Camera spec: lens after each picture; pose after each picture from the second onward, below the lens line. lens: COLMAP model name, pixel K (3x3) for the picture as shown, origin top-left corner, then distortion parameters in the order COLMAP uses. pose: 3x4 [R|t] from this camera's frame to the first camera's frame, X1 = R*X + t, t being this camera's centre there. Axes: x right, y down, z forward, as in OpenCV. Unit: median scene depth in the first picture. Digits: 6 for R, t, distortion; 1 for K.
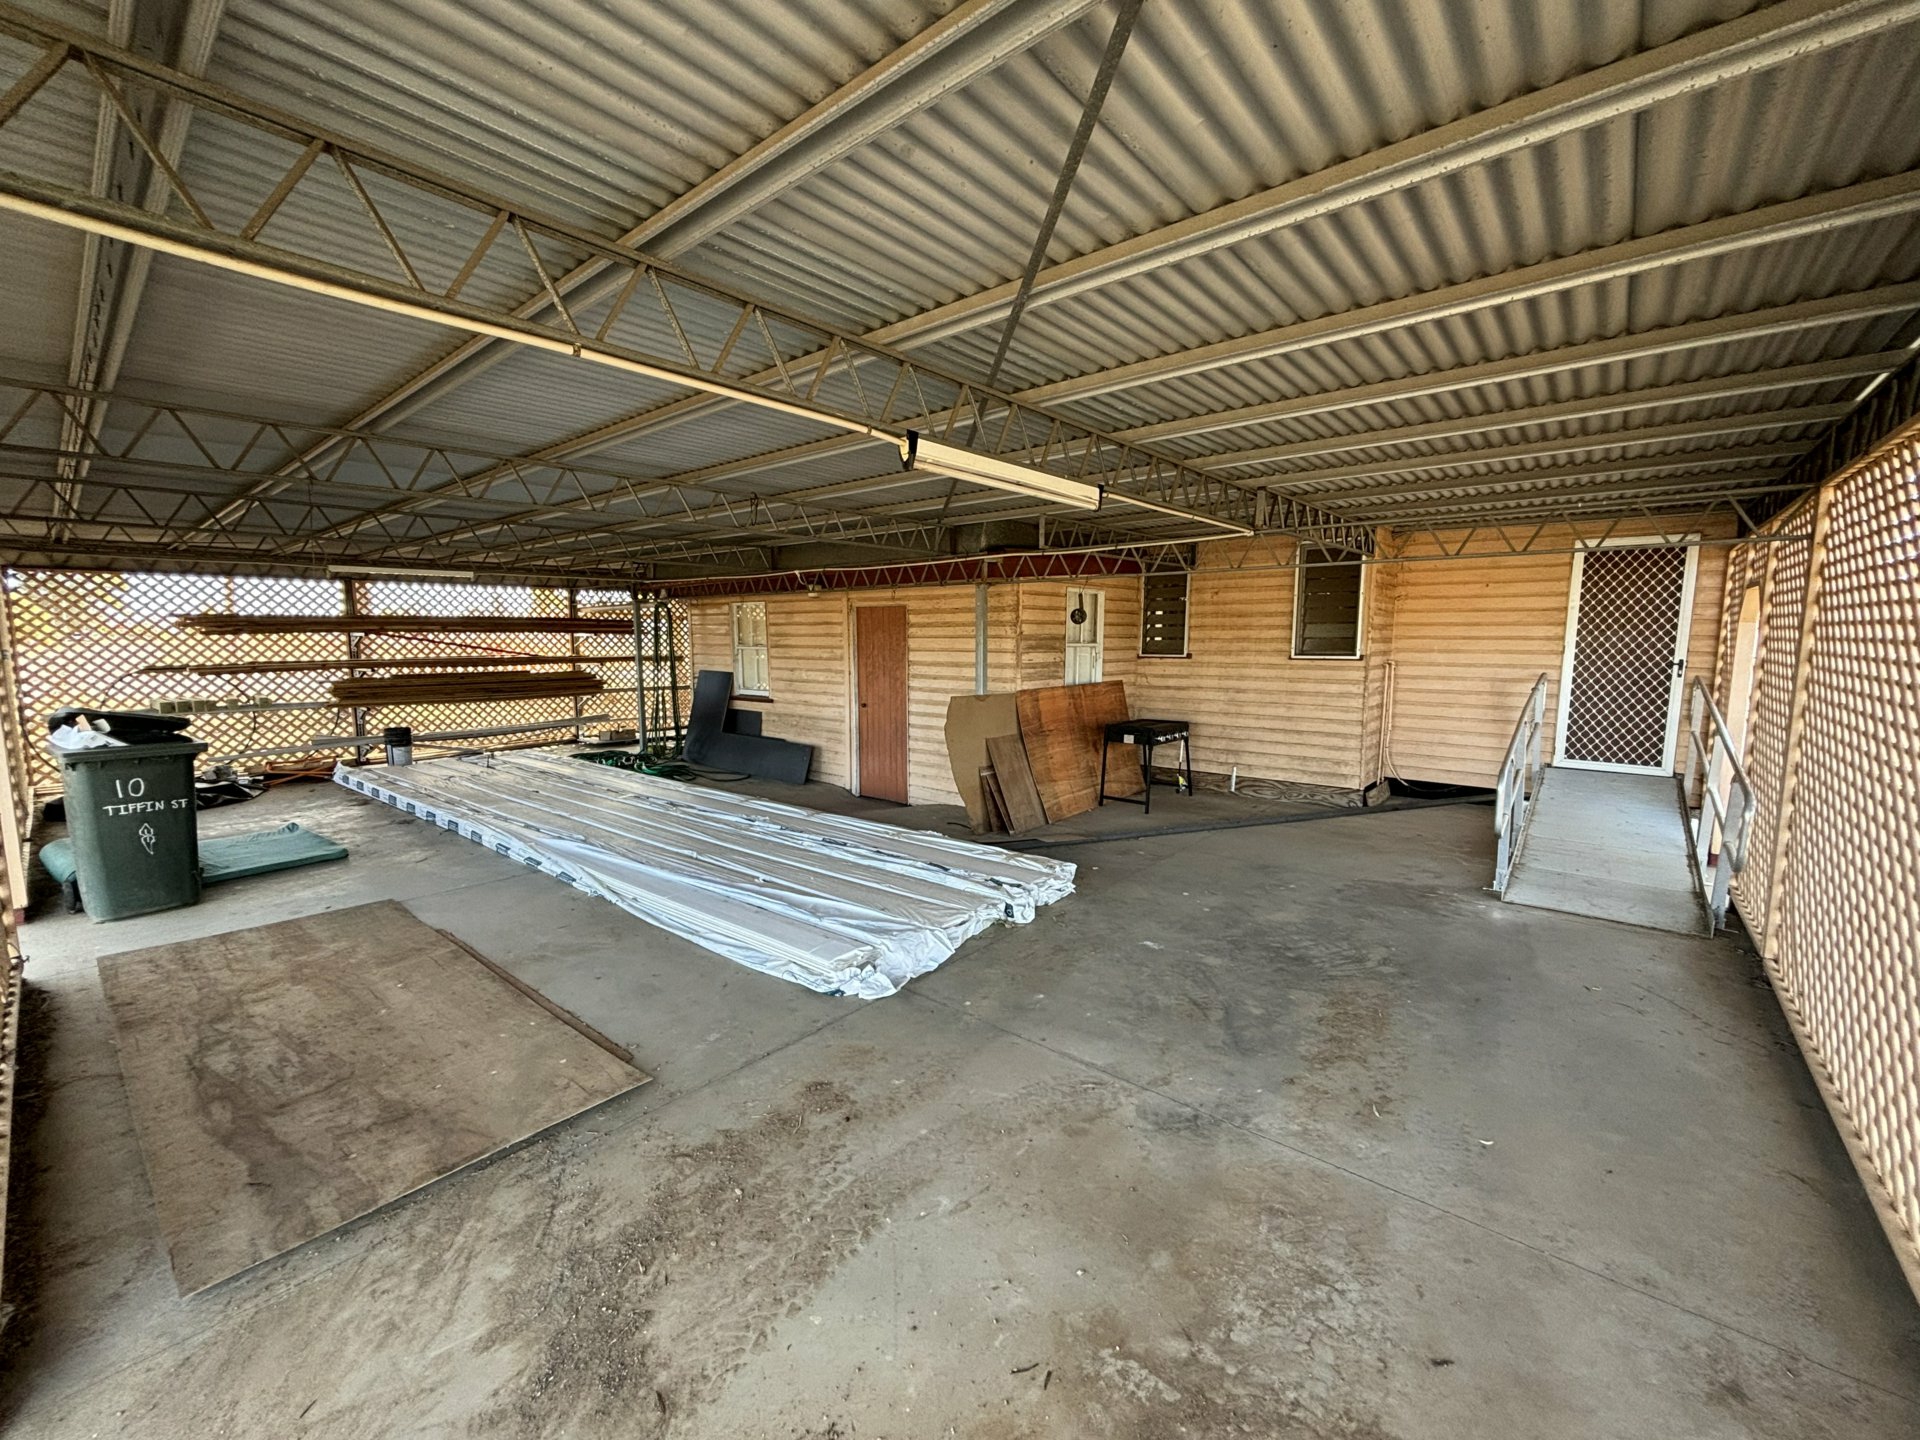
lens RADIAL K [[775.5, 0, 966.5], [0, 775.5, 713.2], [0, 0, 1]] dist [0.003168, -0.000346]
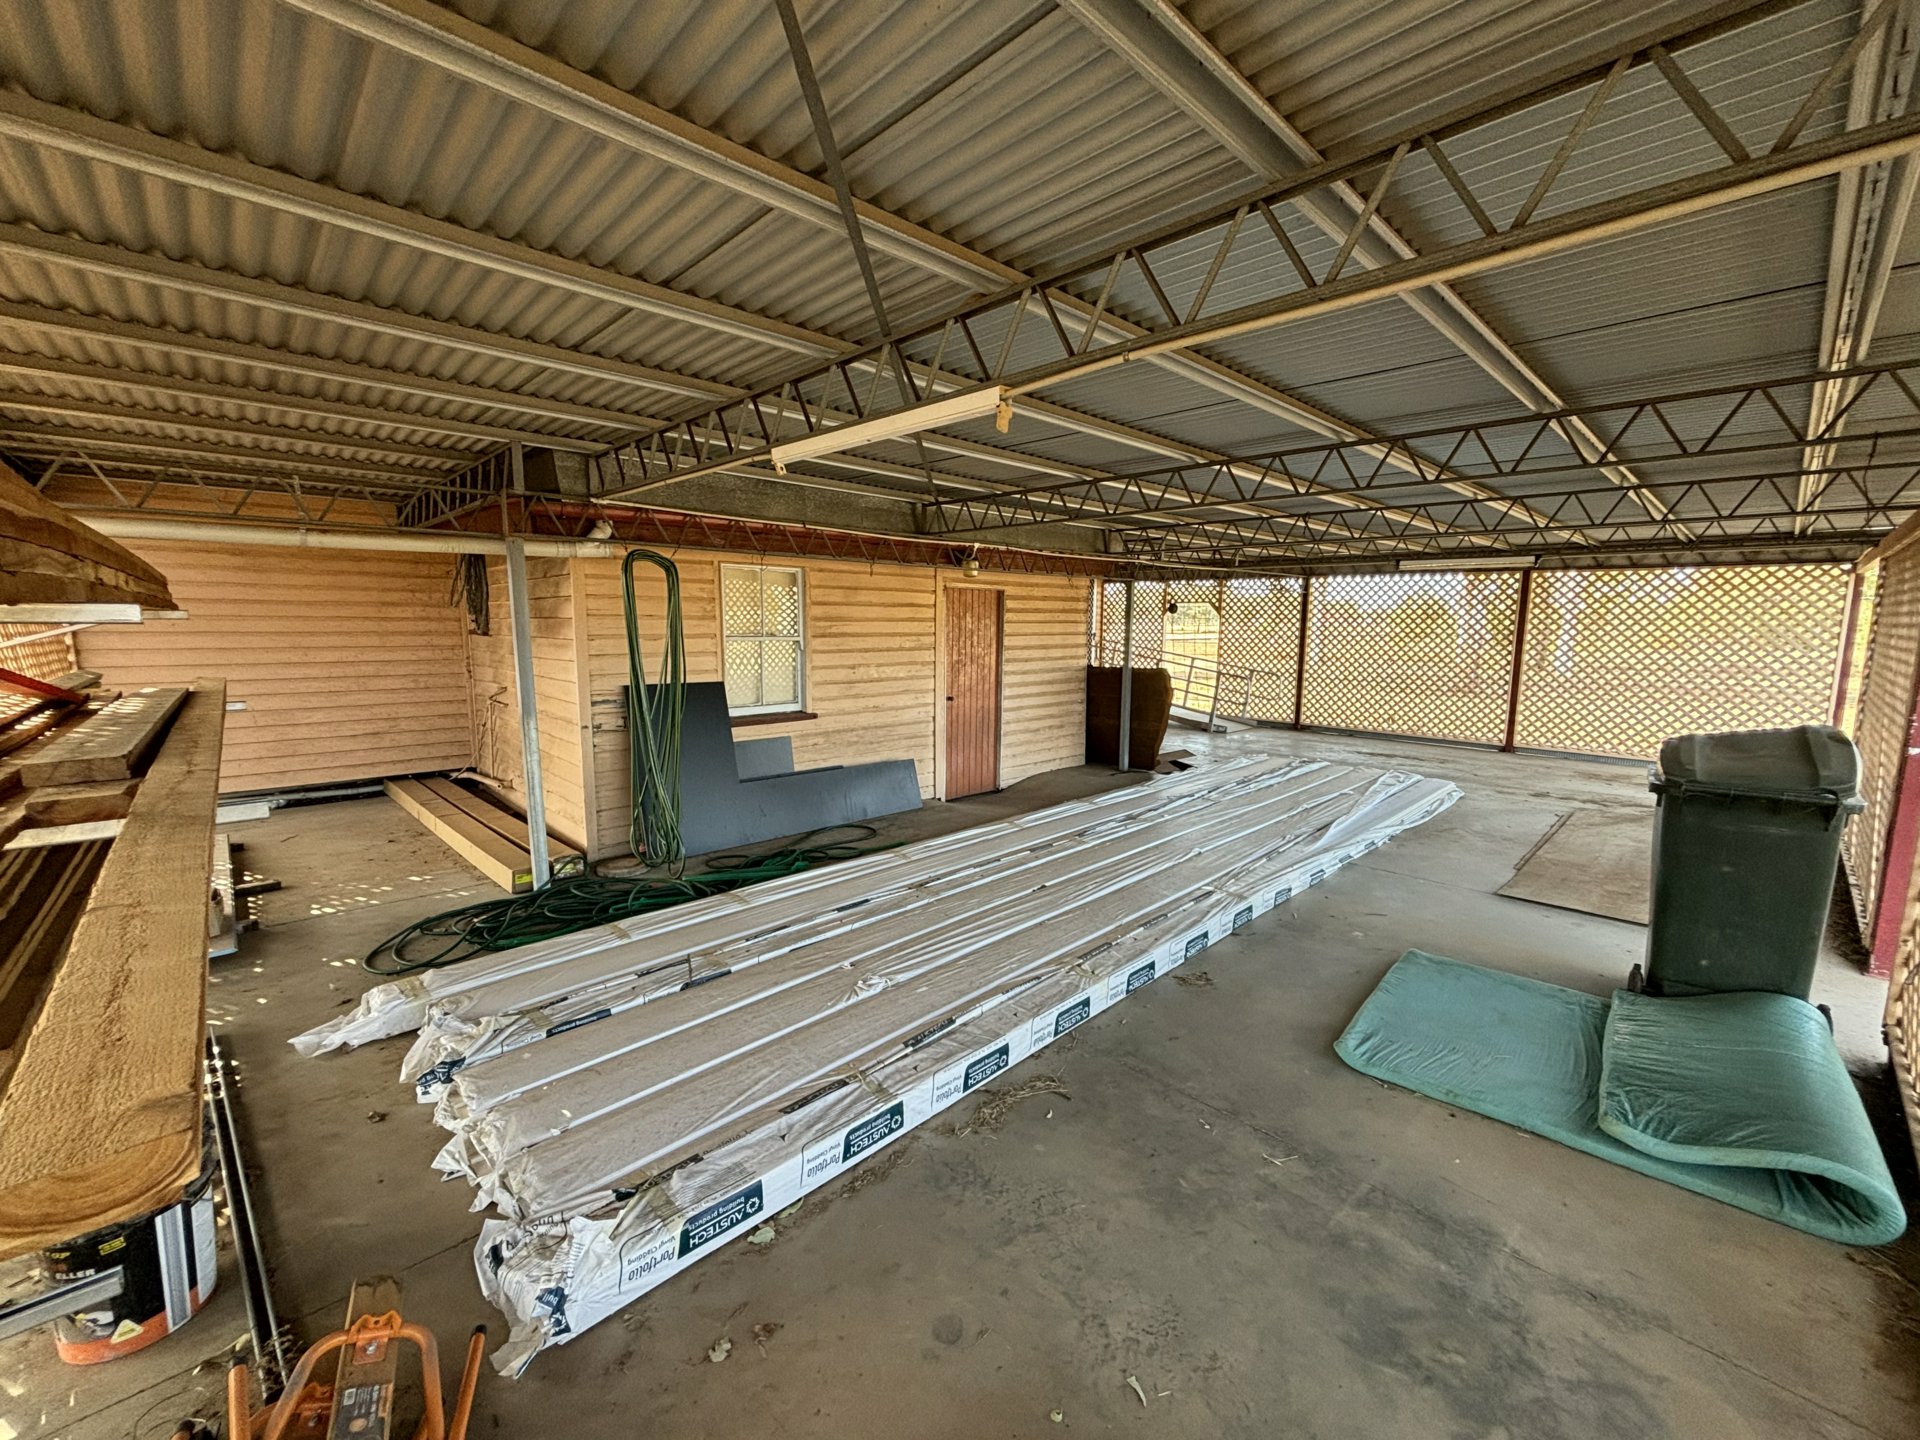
lens RADIAL K [[775.5, 0, 967.8], [0, 775.5, 723.5], [0, 0, 1]] dist [0.003168, -0.000346]
pose [[0.105349, -0.147781, 0.983393, -1.004962], [0.073344, 0.987358, 0.140520, -0.105024], [-0.991727, 0.057322, 0.114856, 0.871472]]
